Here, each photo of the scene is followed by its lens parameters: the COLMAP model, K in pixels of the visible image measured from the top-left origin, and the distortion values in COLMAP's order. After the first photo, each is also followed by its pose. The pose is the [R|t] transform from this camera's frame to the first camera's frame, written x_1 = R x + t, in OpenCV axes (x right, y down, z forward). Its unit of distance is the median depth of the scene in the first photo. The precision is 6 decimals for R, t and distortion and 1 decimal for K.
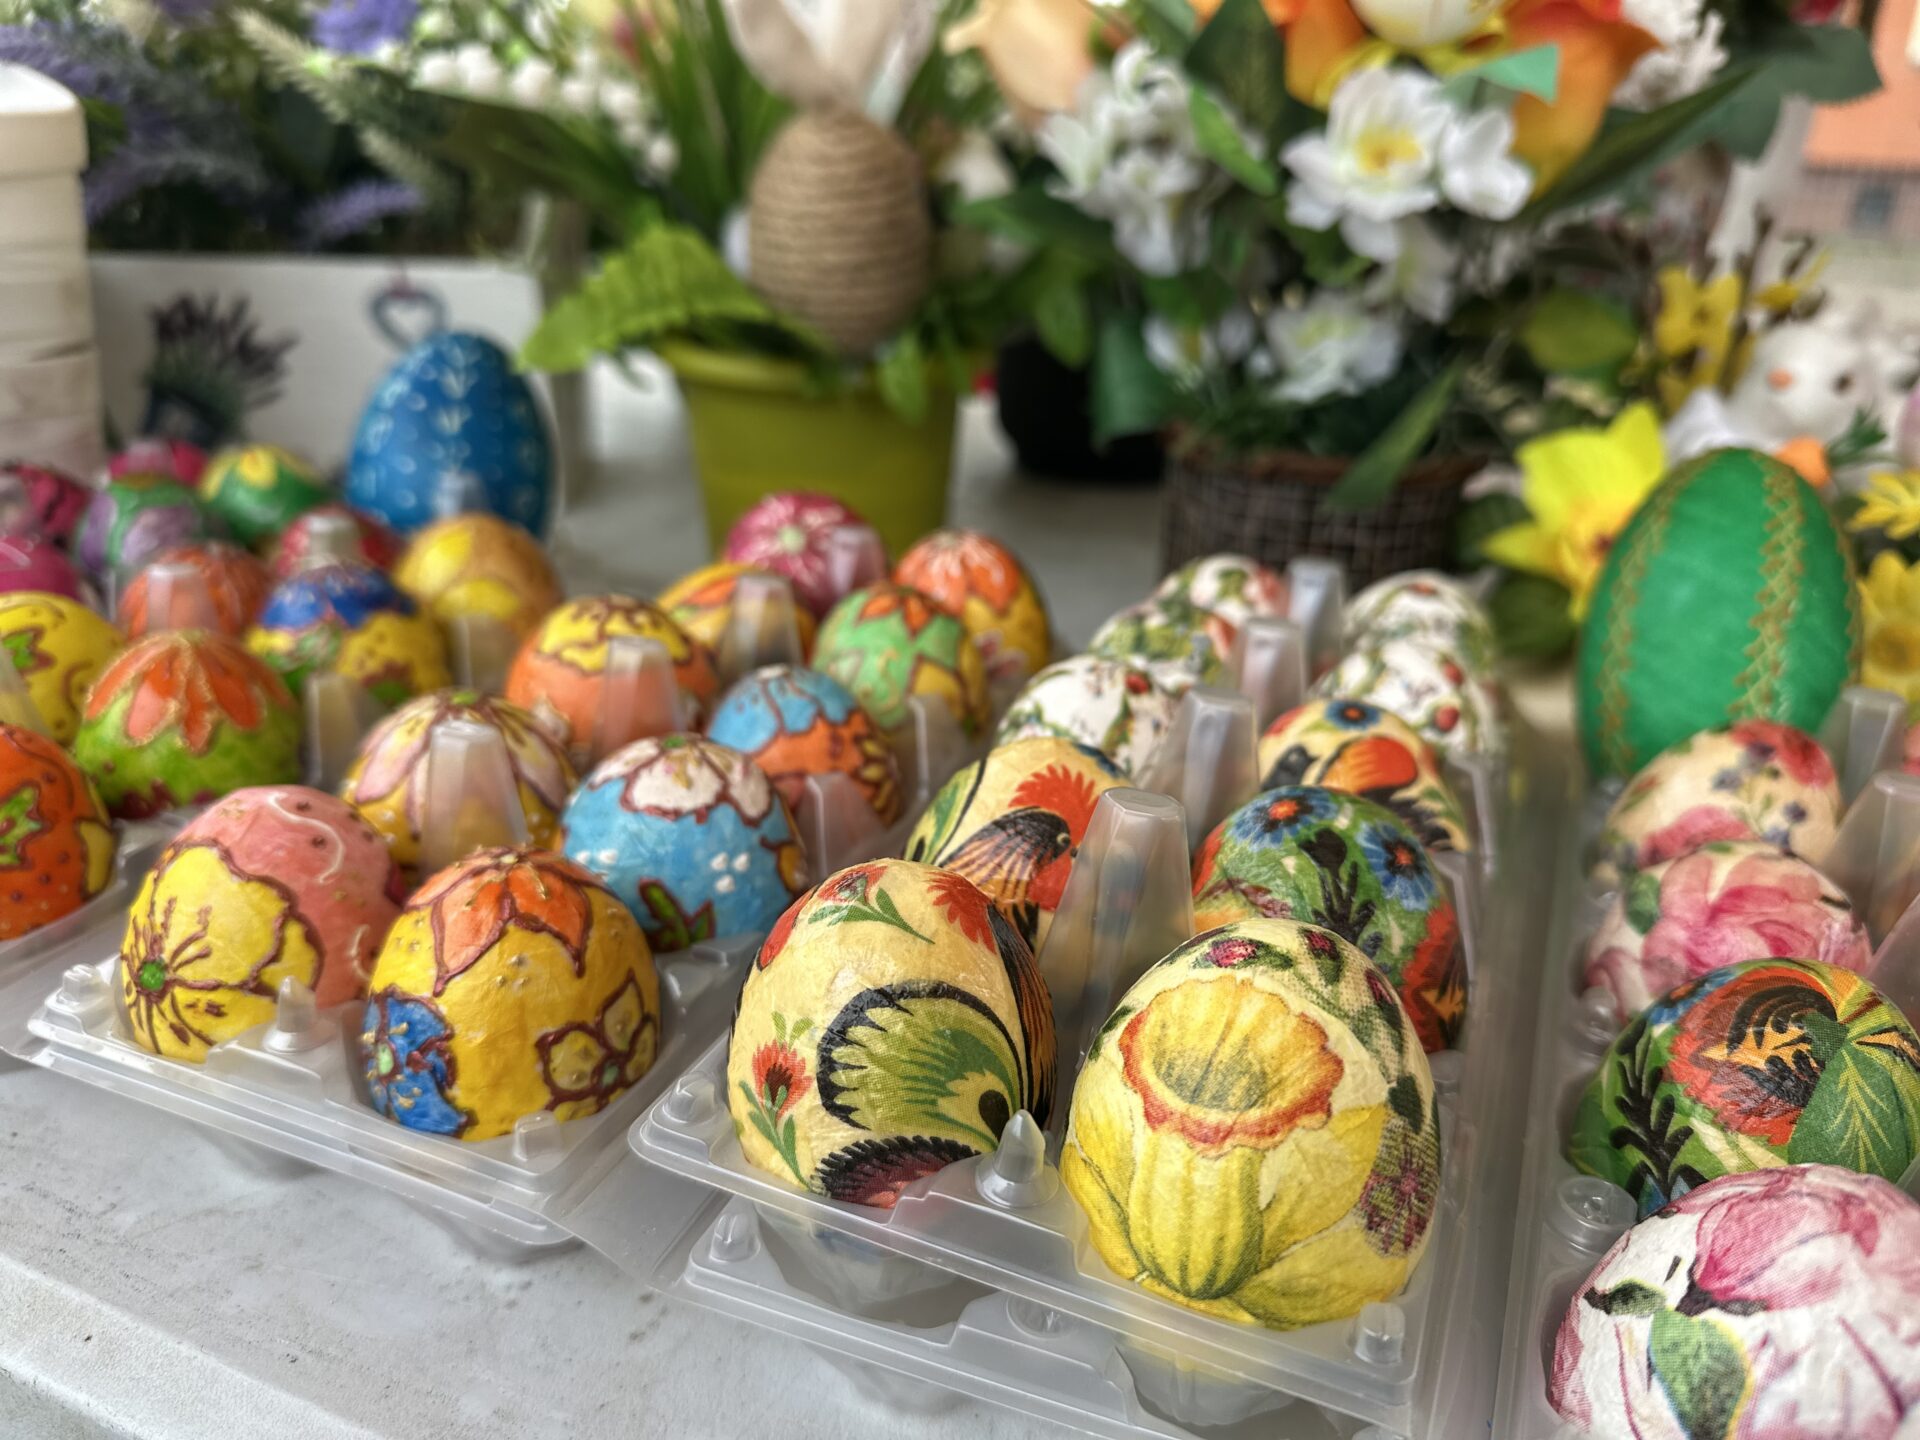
lens RADIAL K [[1419.5, 0, 971.4], [0, 1419.5, 717.9], [0, 0, 1]] dist [0.081775, -0.229326]
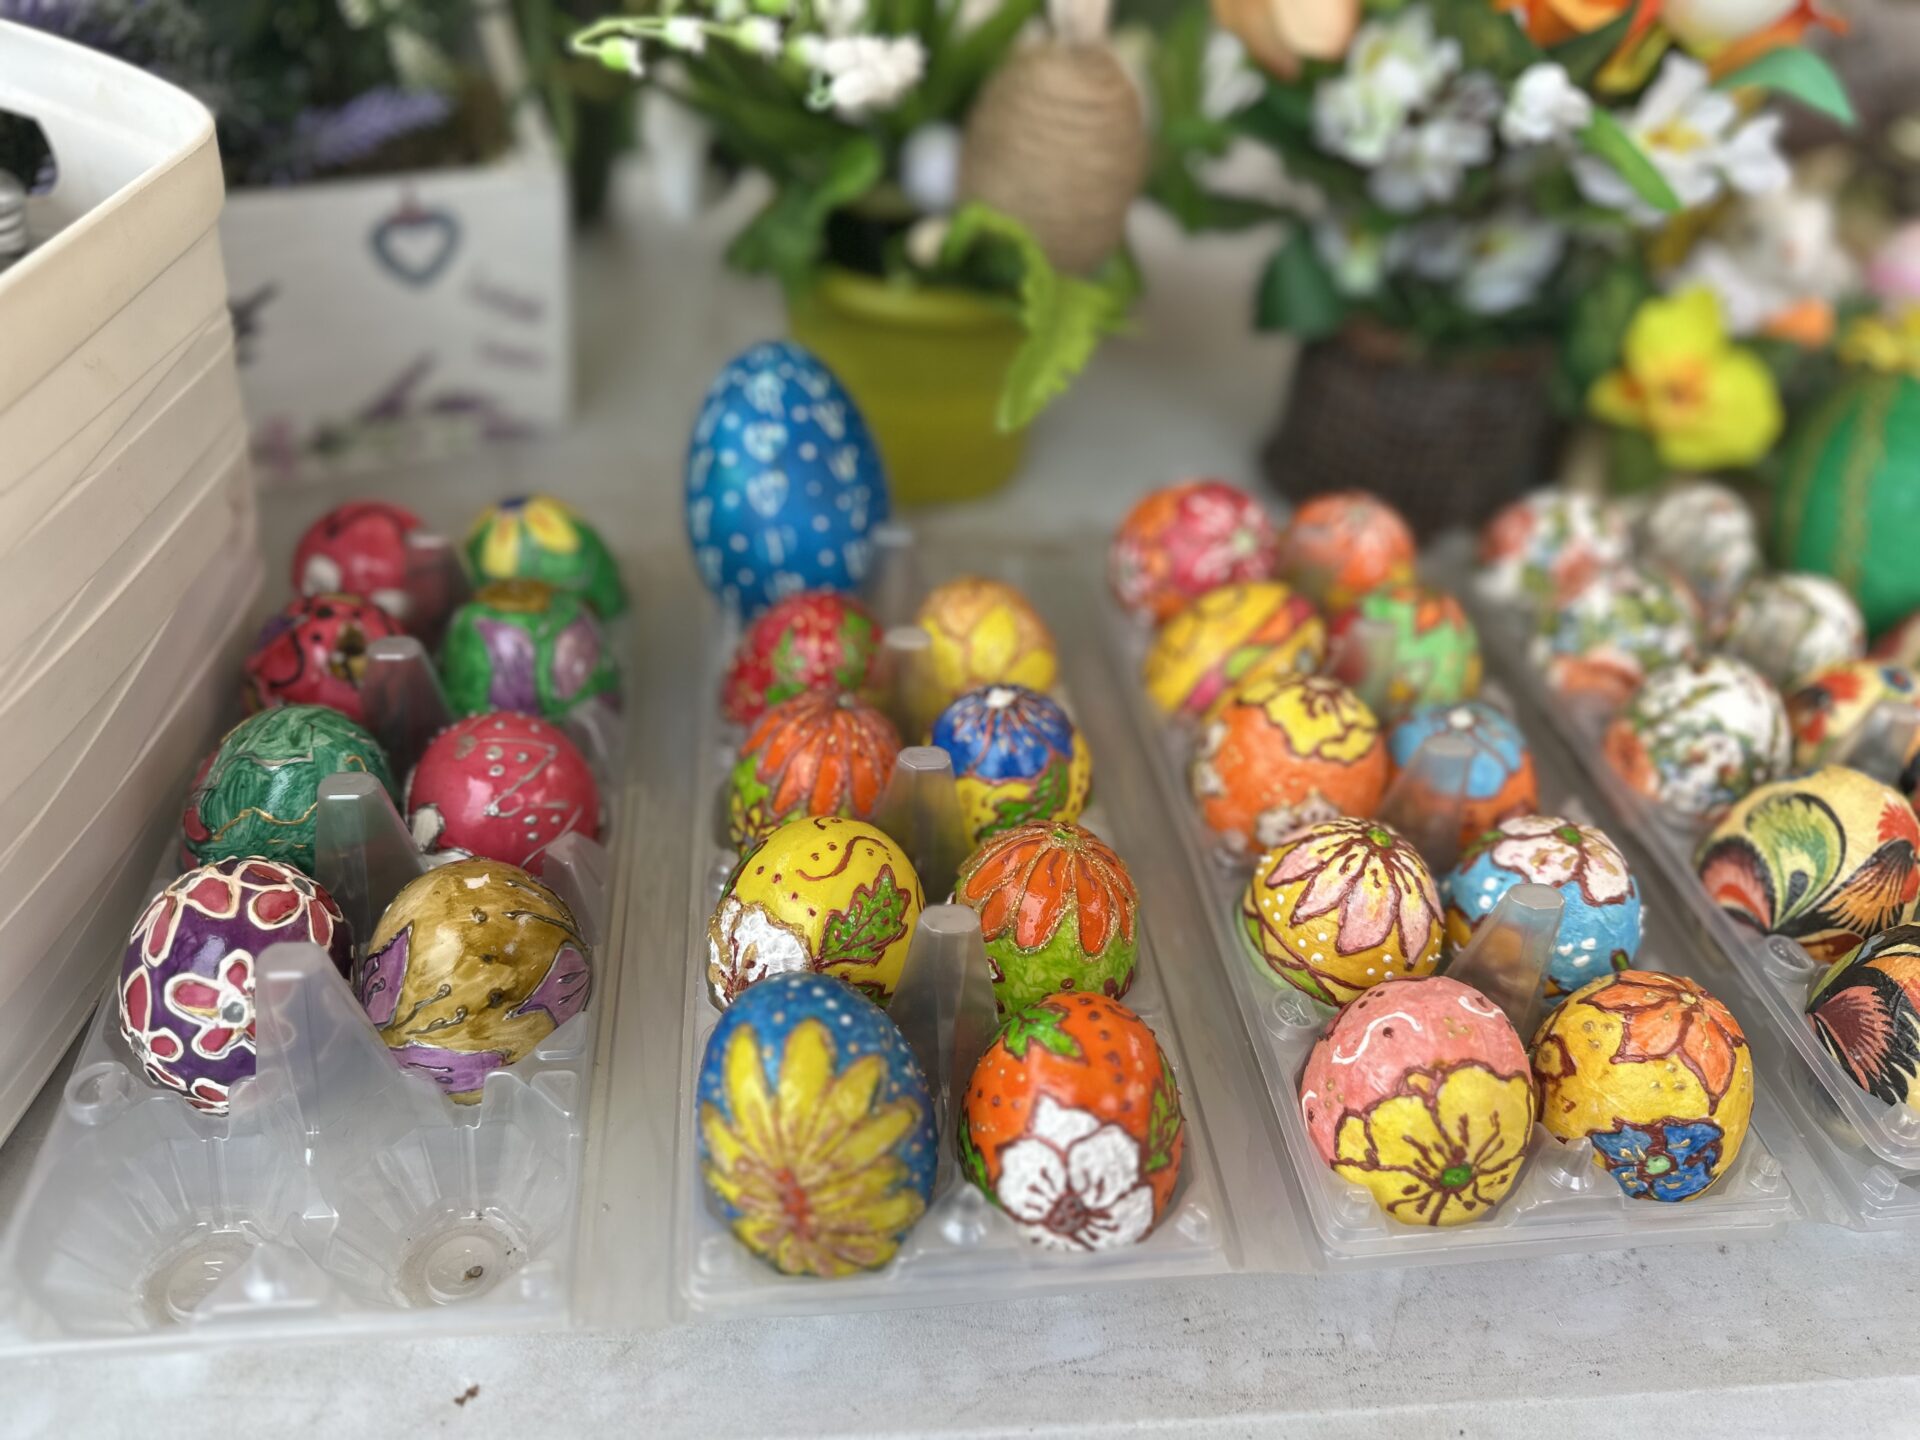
lens RADIAL K [[1427.4, 0, 960.0], [0, 1427.4, 720.0], [0, 0, 1]] dist [-0.011985, 0.002908]
pose [[0.879395, -0.260019, 0.398816, -1.313165], [0.130422, 0.937212, 0.323457, -0.630187], [-0.457880, -0.232432, 0.858092, 0.219210]]
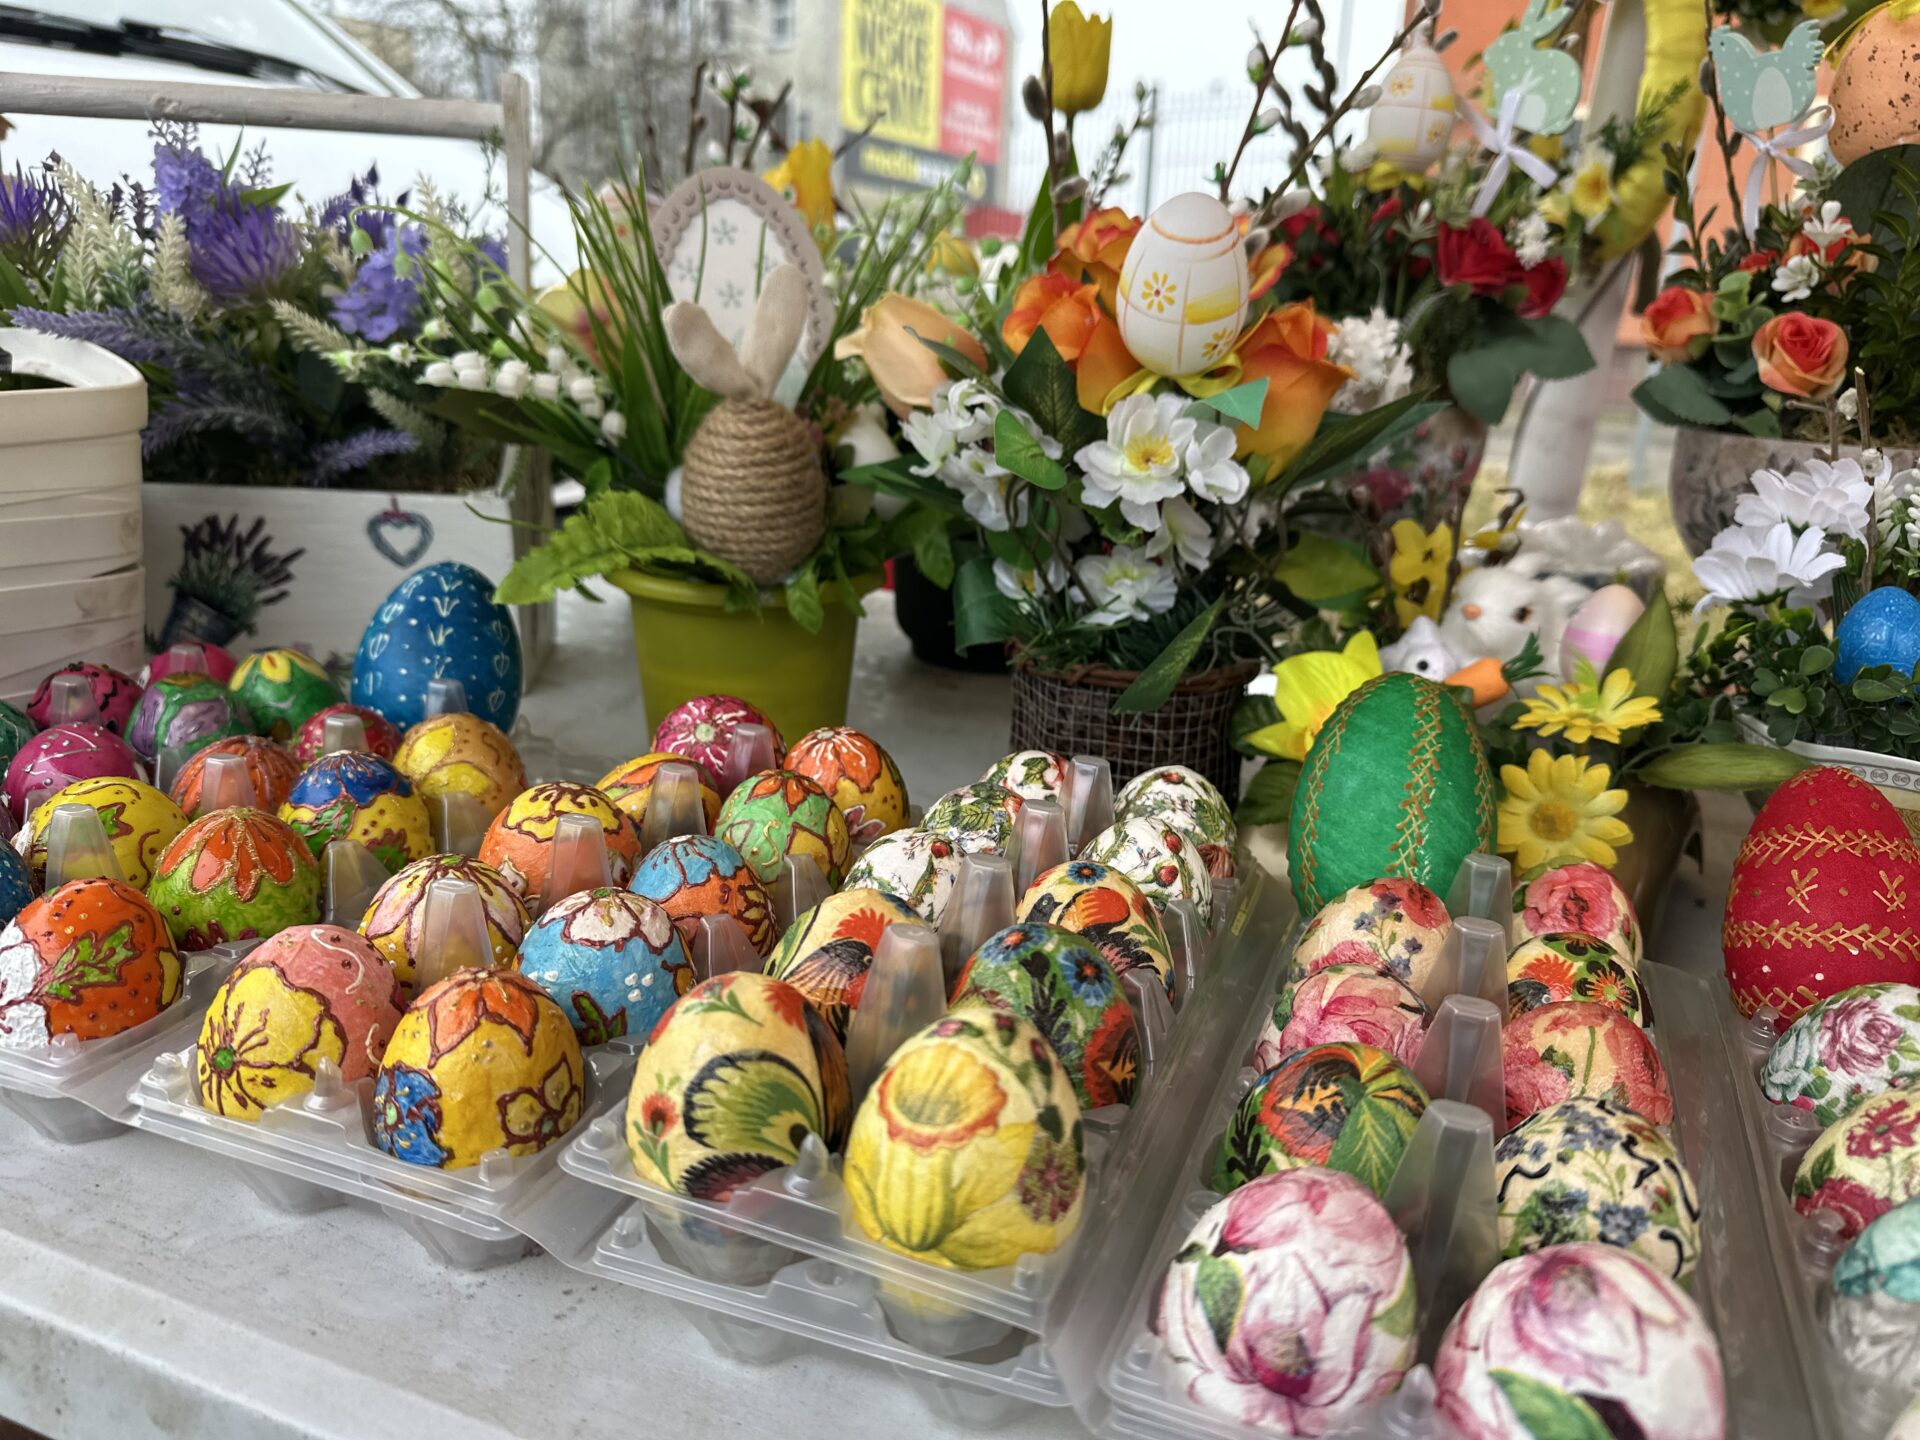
lens RADIAL K [[1384.7, 0, 957.9], [0, 1384.7, 697.8], [0, 0, 1]] dist [0.120568, -0.276999]
pose [[0.999587, 0.005763, 0.028140, 0.112475], [-0.002396, 0.992981, -0.118253, -0.012873], [-0.028624, 0.118136, 0.992585, -0.441563]]
